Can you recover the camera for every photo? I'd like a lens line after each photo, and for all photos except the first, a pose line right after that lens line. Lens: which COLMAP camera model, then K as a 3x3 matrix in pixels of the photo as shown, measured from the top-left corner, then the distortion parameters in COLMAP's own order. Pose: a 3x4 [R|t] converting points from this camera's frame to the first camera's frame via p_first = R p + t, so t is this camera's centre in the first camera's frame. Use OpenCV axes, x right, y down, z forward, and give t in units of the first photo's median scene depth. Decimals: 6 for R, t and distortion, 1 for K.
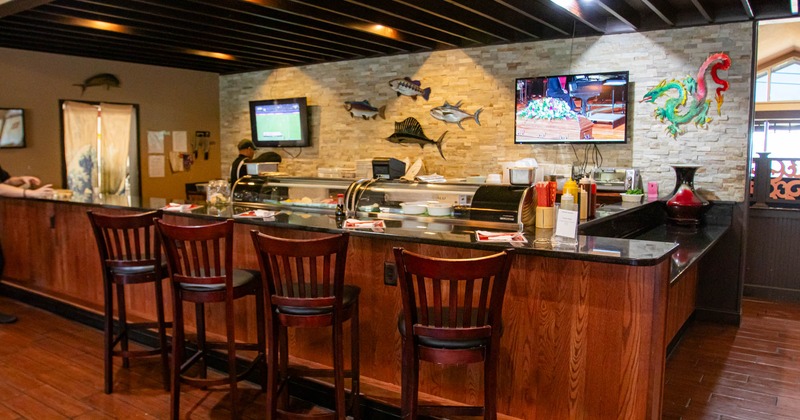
lens RADIAL K [[612.3, 0, 395.6], [0, 612.3, 219.6], [0, 0, 1]] dist [-0.100565, 0.068308]
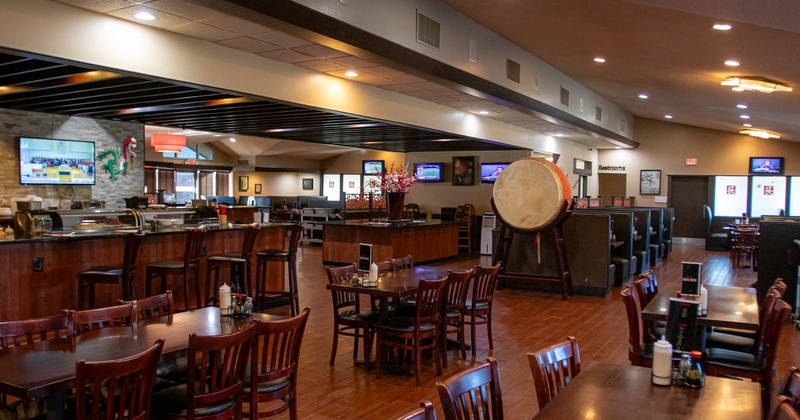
lens RADIAL K [[612.3, 0, 395.6], [0, 612.3, 219.6], [0, 0, 1]] dist [-0.100565, 0.068308]
pose [[-0.076934, -0.049630, 0.995800, -1.112111], [0.100154, 0.993324, 0.057245, -0.036751], [-0.991993, 0.104138, -0.071450, 0.259598]]
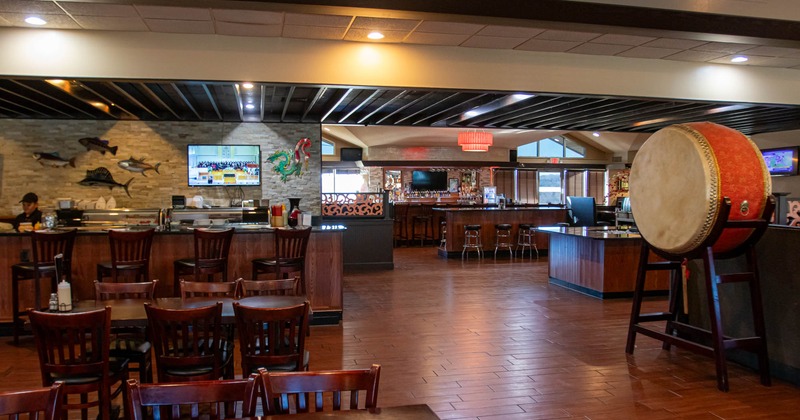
lens RADIAL K [[612.3, 0, 395.6], [0, 612.3, 219.6], [0, 0, 1]] dist [-0.100565, 0.068308]
pose [[0.663205, -0.038525, 0.747446, -0.571614], [0.086980, 0.995875, -0.025848, 0.042539], [-0.743366, 0.082155, 0.663820, -0.381859]]
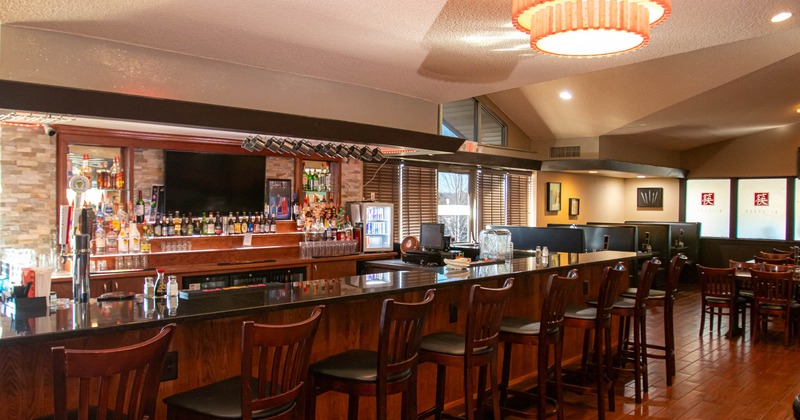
lens RADIAL K [[612.3, 0, 395.6], [0, 612.3, 219.6], [0, 0, 1]] dist [-0.100565, 0.068308]
pose [[0.137968, -0.023408, 0.990160, 0.964601], [0.105761, 0.994353, 0.008770, -0.141726], [-0.984774, 0.103510, 0.139665, 1.143116]]
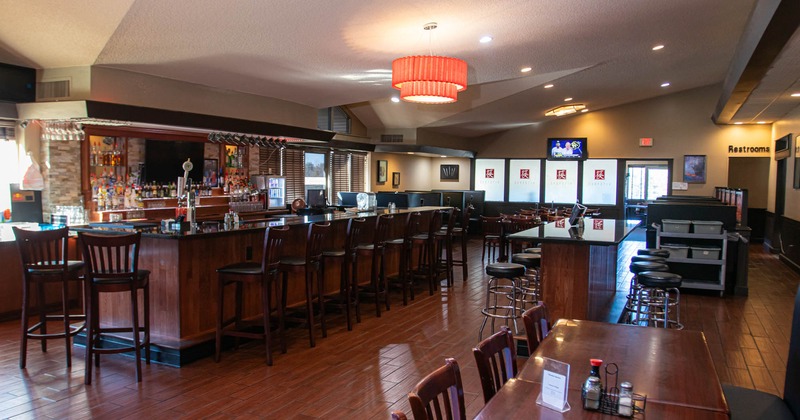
lens RADIAL K [[612.3, 0, 395.6], [0, 612.3, 219.6], [0, 0, 1]] dist [-0.100565, 0.068308]
pose [[-0.179454, -0.068479, 0.981380, 0.398874], [0.099694, 0.991173, 0.087392, -0.160626], [-0.978702, 0.113520, -0.171044, 1.315655]]
